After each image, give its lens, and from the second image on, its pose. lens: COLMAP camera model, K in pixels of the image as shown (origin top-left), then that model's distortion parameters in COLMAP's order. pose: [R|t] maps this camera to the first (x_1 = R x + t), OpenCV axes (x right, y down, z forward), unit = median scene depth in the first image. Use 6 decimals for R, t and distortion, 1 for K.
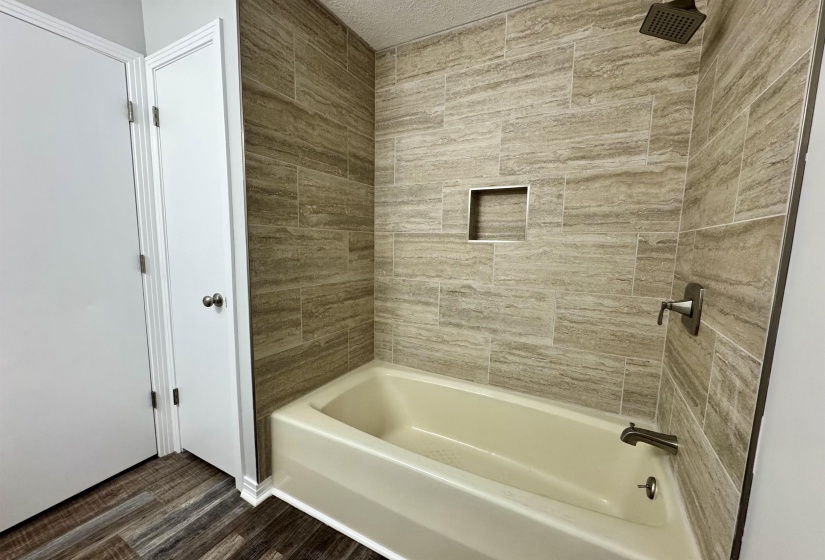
lens RADIAL K [[328.9, 0, 412.4], [0, 328.9, 281.6], [0, 0, 1]] dist [-0.001537, 0.001359]
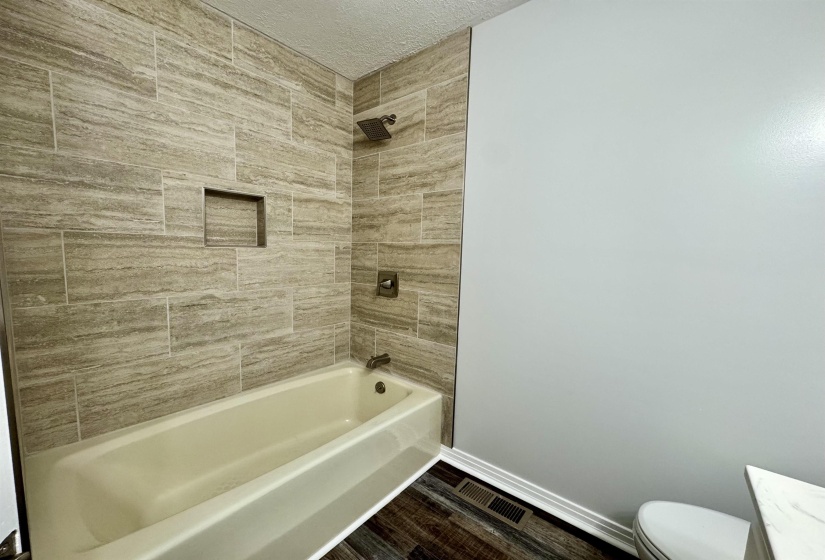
lens RADIAL K [[328.9, 0, 412.2], [0, 328.9, 282.7], [0, 0, 1]] dist [-0.001537, 0.001359]
pose [[0.192481, -0.110841, 0.975021, -0.638048], [0.092511, 0.991225, 0.094420, -0.060343], [-0.976930, 0.072026, 0.201046, 0.302404]]
